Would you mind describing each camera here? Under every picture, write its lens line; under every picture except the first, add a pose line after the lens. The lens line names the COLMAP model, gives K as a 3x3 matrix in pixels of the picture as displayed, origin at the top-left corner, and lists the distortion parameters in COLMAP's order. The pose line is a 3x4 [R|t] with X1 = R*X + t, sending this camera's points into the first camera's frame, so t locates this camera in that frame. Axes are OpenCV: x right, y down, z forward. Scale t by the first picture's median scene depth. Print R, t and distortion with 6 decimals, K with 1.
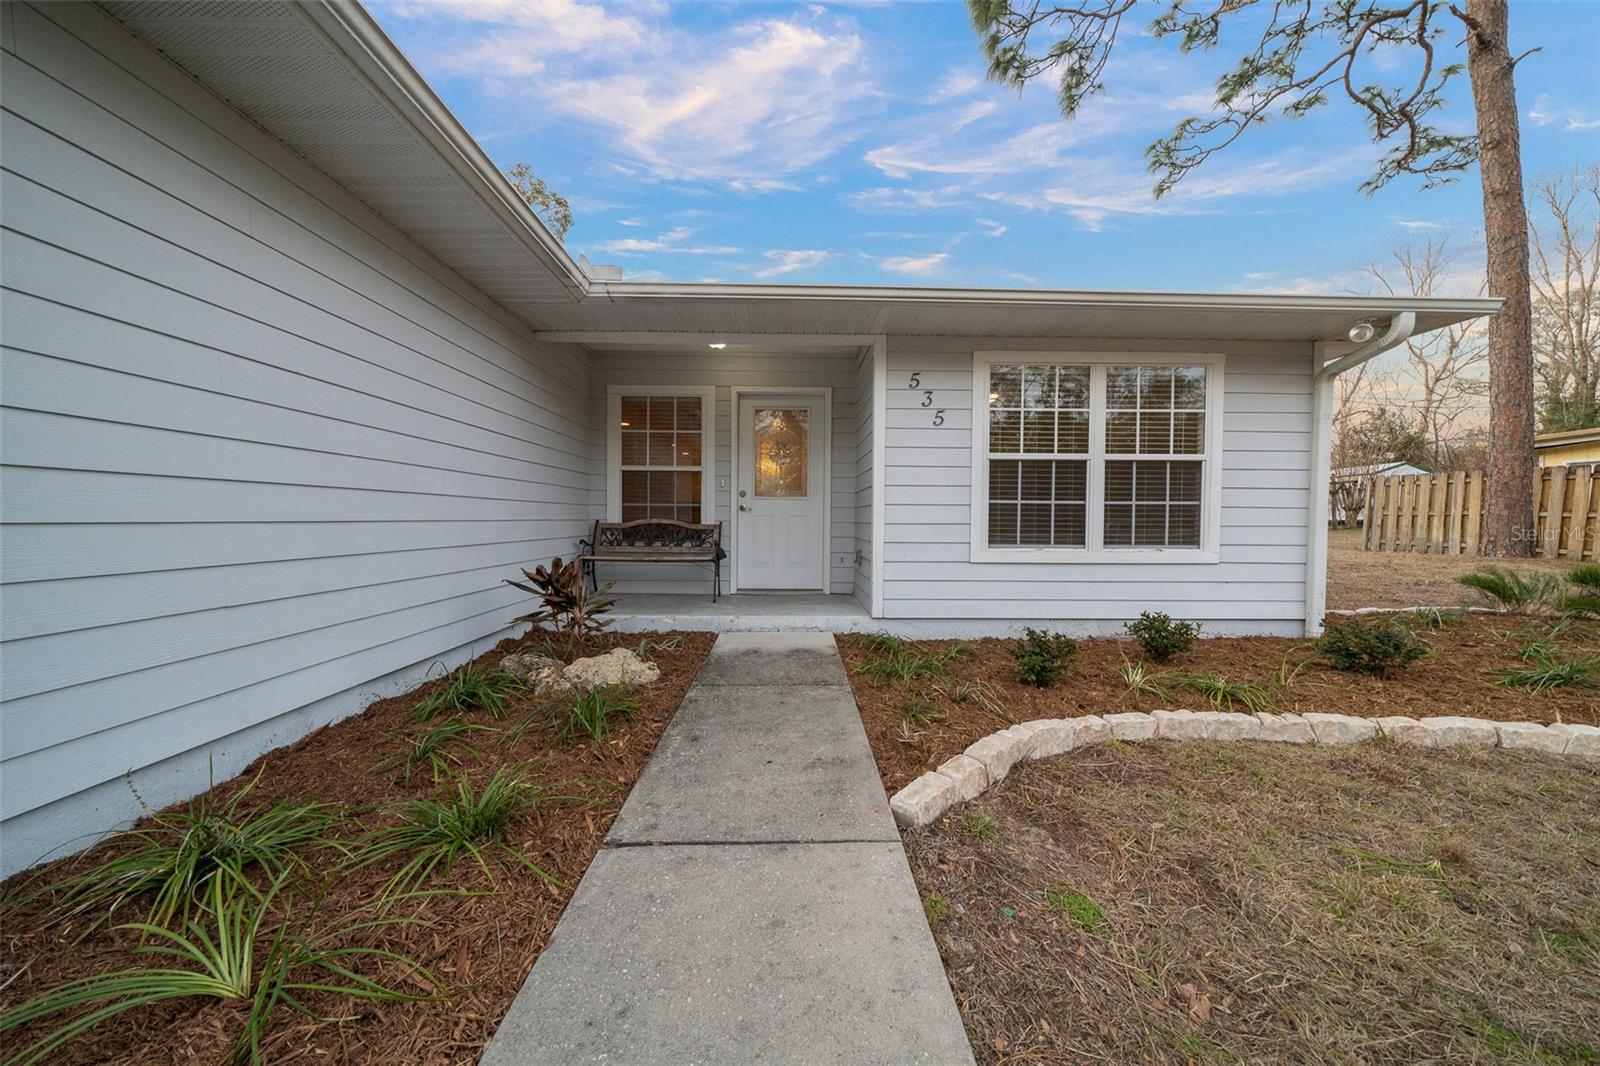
lens RADIAL K [[564.3, 0, 800.0], [0, 564.3, 533.0], [0, 0, 1]] dist [-0.004930, 0.000157]
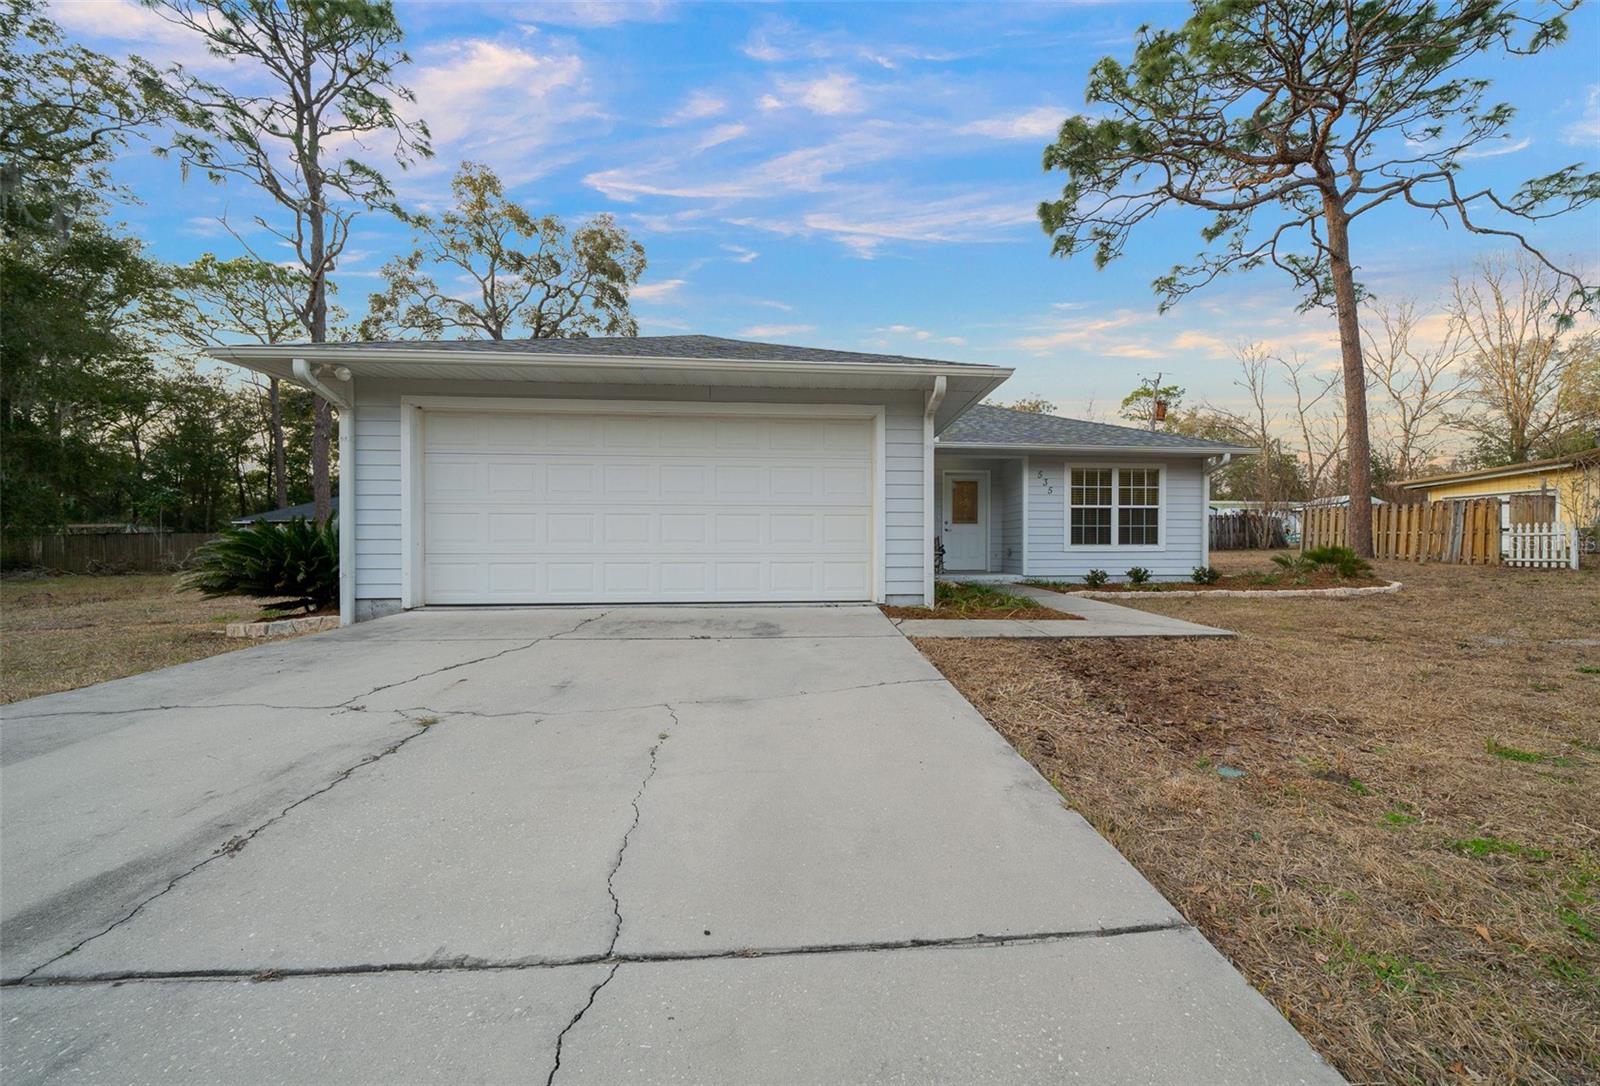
lens RADIAL K [[612.1, 0, 865.5], [0, 612.1, 546.5], [0, 0, 1]] dist [-0.004869, -0.000055]
pose [[0.996367, -0.007326, 0.084851, -0.728114], [0.009197, 0.999723, -0.021679, 0.076295], [-0.084668, 0.022381, 0.996158, -1.447398]]
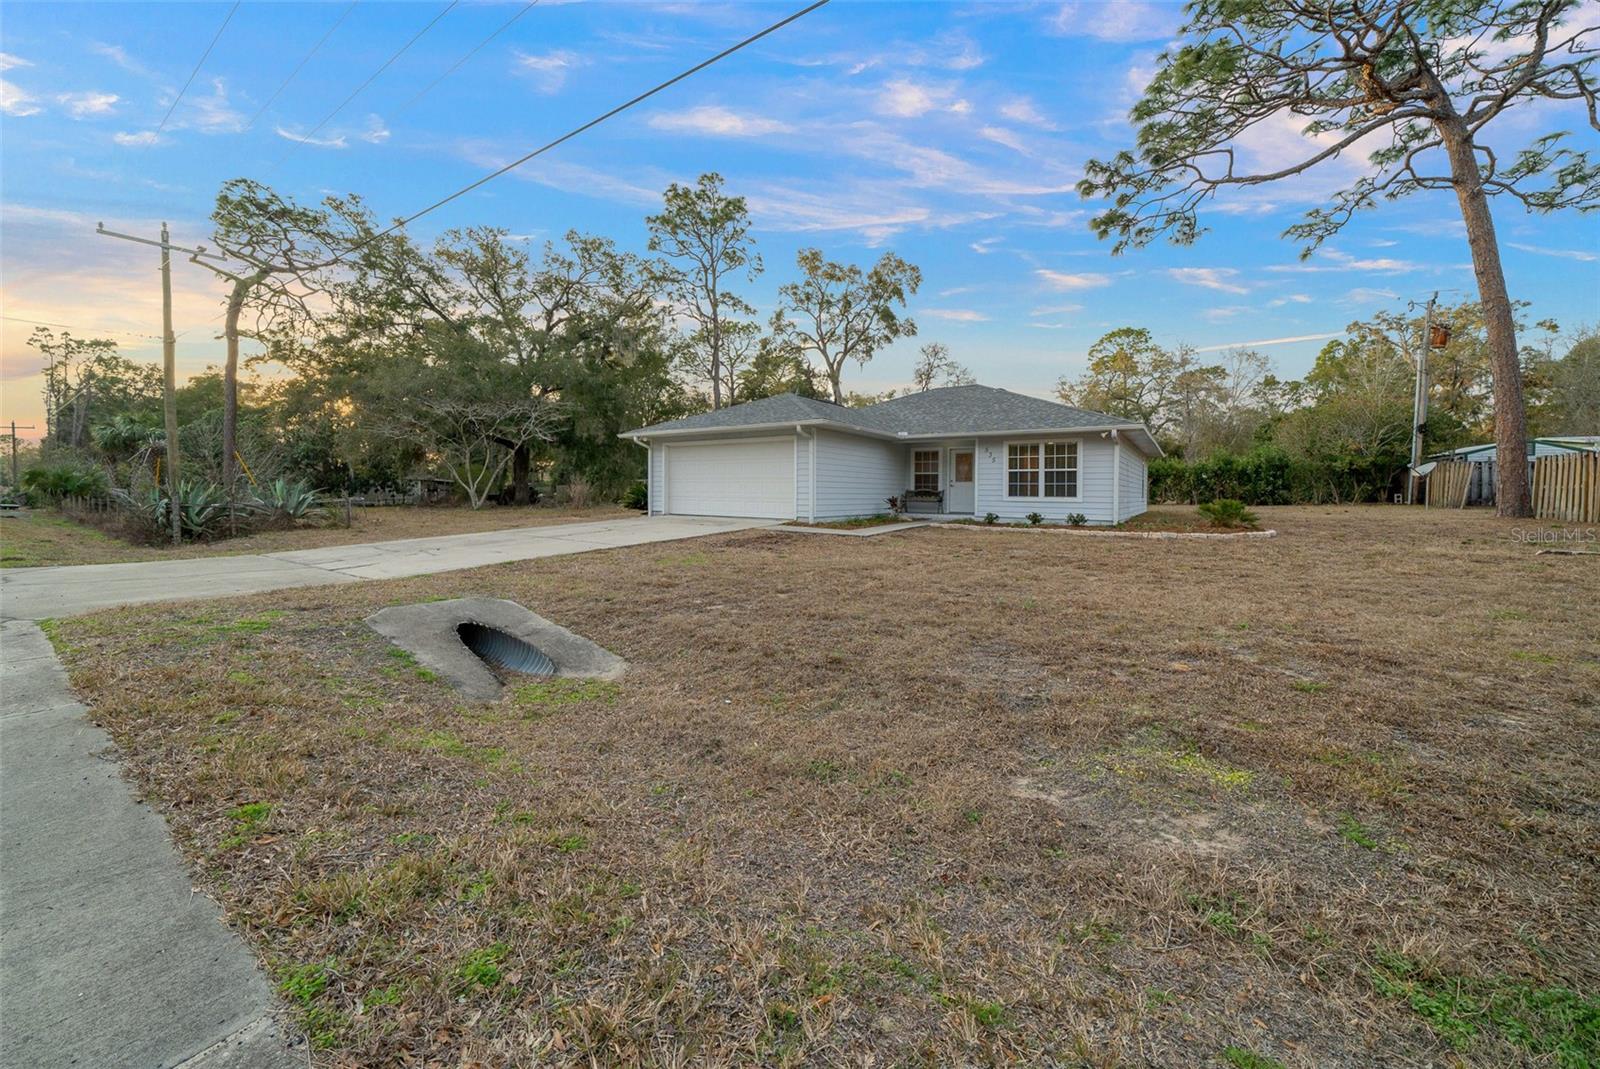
lens RADIAL K [[585.4, 0, 793.8], [0, 585.4, 490.4], [0, 0, 1]] dist [-0.001026, 0.000078]
pose [[0.807990, 0.000474, -0.589196, 1.372699], [-0.017083, 0.999598, -0.022622, 0.087498], [0.588948, 0.028344, 0.807674, -2.639065]]
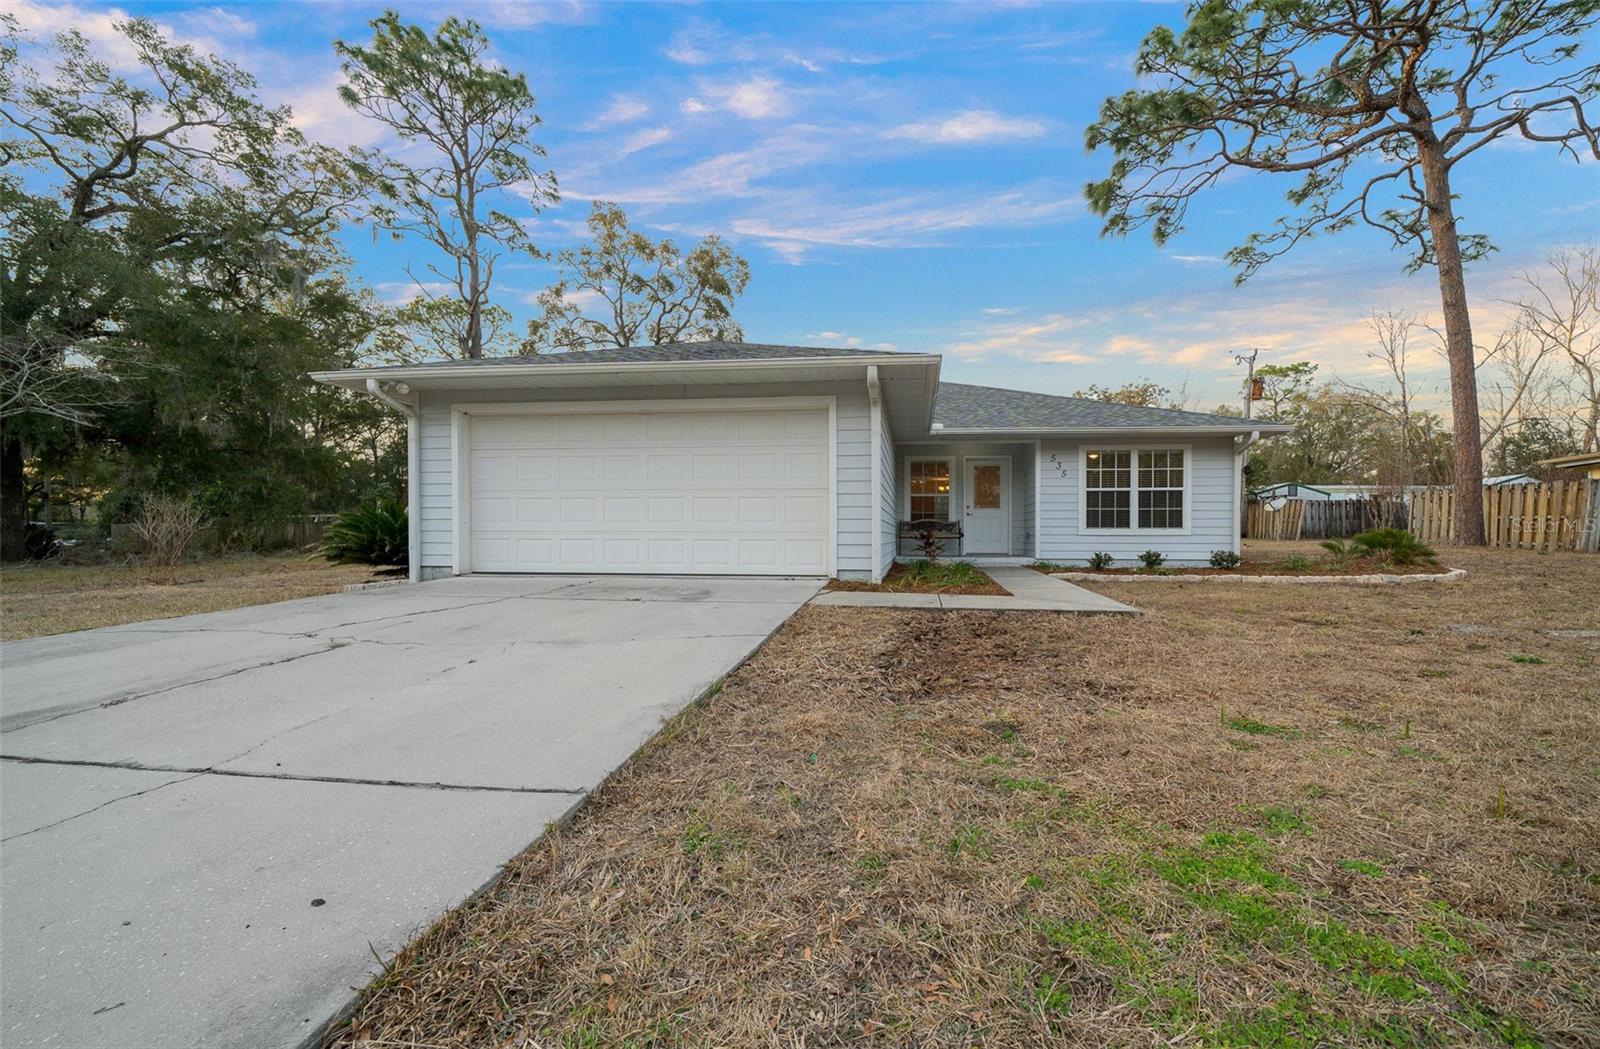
lens RADIAL K [[590.9, 0, 865.7], [0, 590.9, 539.4], [0, 0, 1]] dist [-0.007056, 0.000046]
pose [[0.993936, -0.002841, -0.109920, -0.301352], [0.001073, 0.999869, -0.016134, 0.106759], [0.109951, 0.015918, 0.993810, -1.512249]]
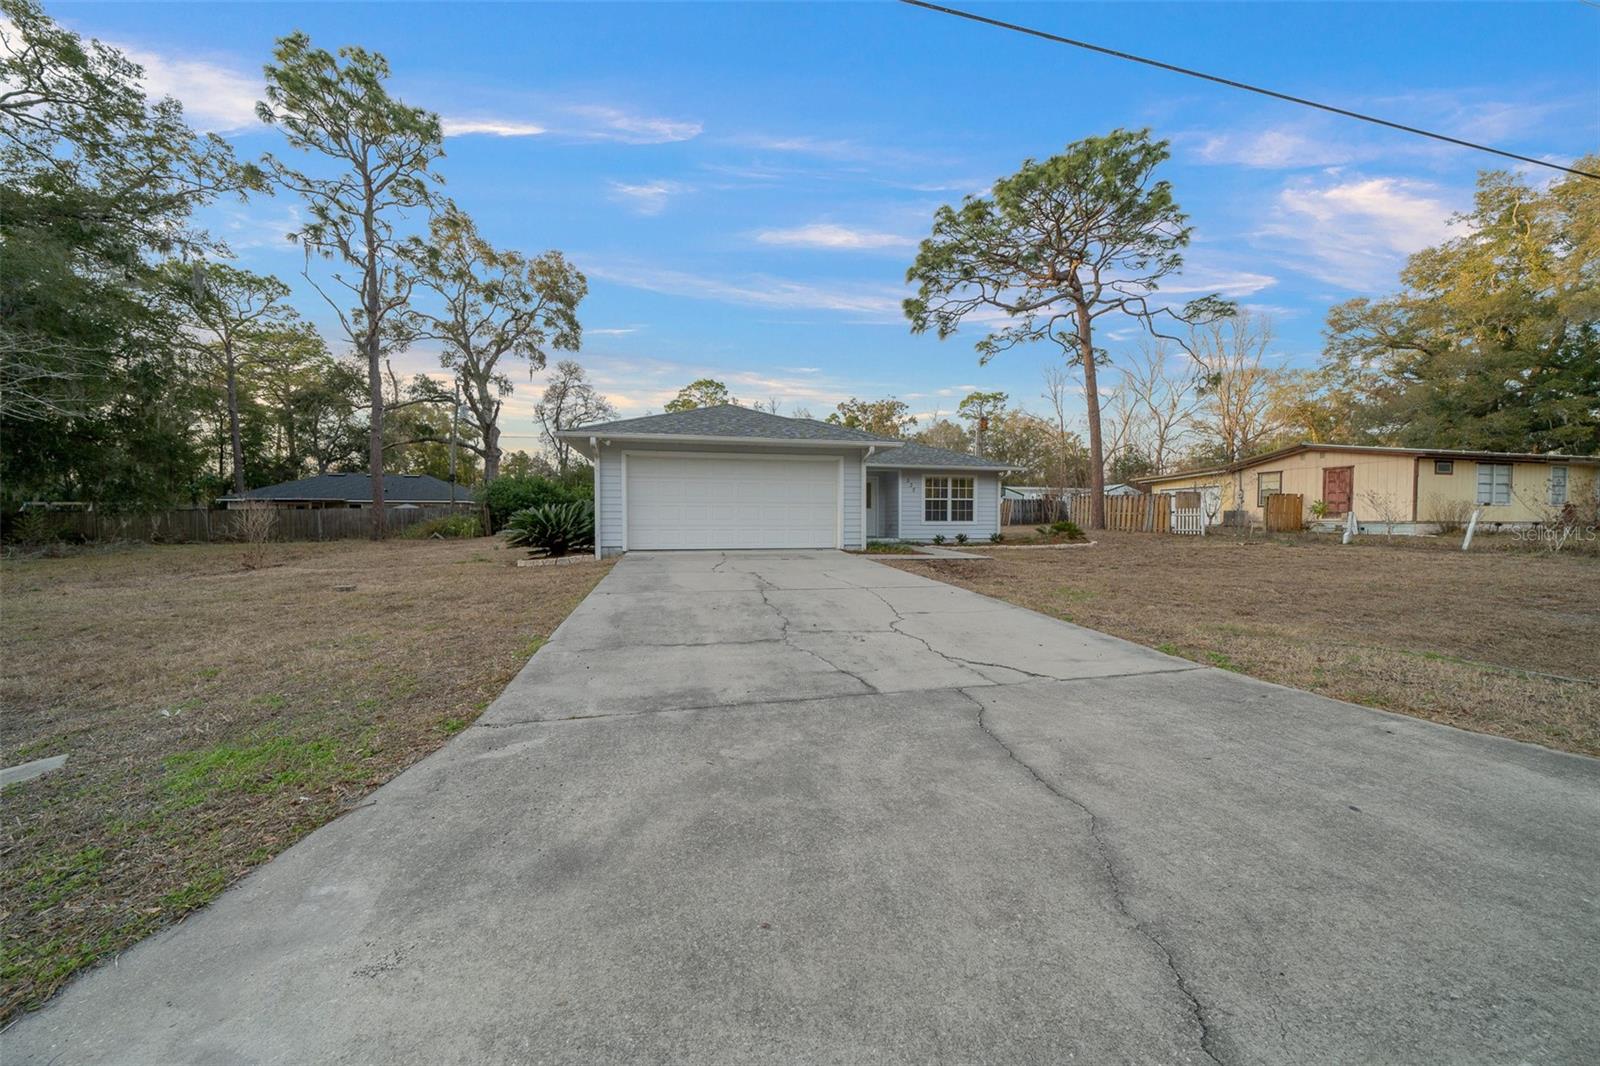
lens RADIAL K [[564.3, 0, 800.0], [0, 564.3, 533.0], [0, 0, 1]] dist [-0.004930, 0.000157]
pose [[0.979102, -0.010963, 0.203072, -1.378212], [0.011143, 0.999938, 0.000258, 0.097416], [-0.203062, 0.002011, 0.979164, -2.802610]]
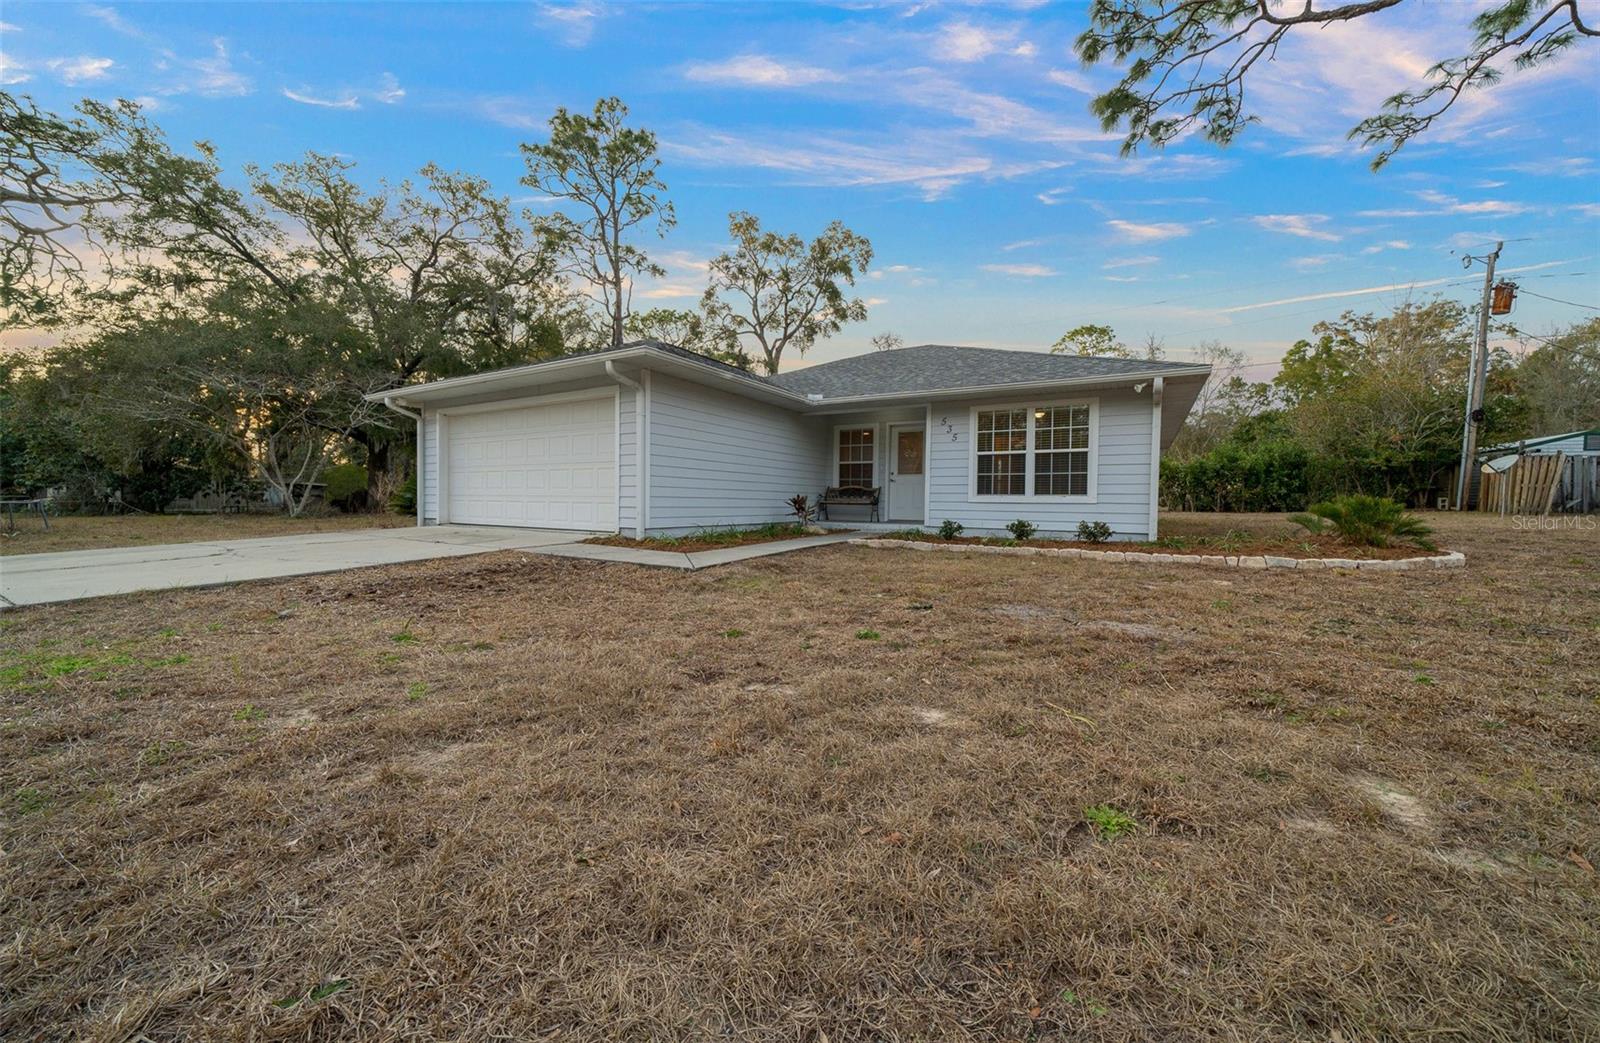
lens RADIAL K [[580.9, 0, 796.3], [0, 580.9, 514.1], [0, 0, 1]] dist [-0.000620, -0.000107]
pose [[0.847882, 0.015353, -0.529963, 0.925336], [-0.017472, 0.999847, 0.001013, 0.105455], [0.529897, 0.008400, 0.848020, -1.253189]]
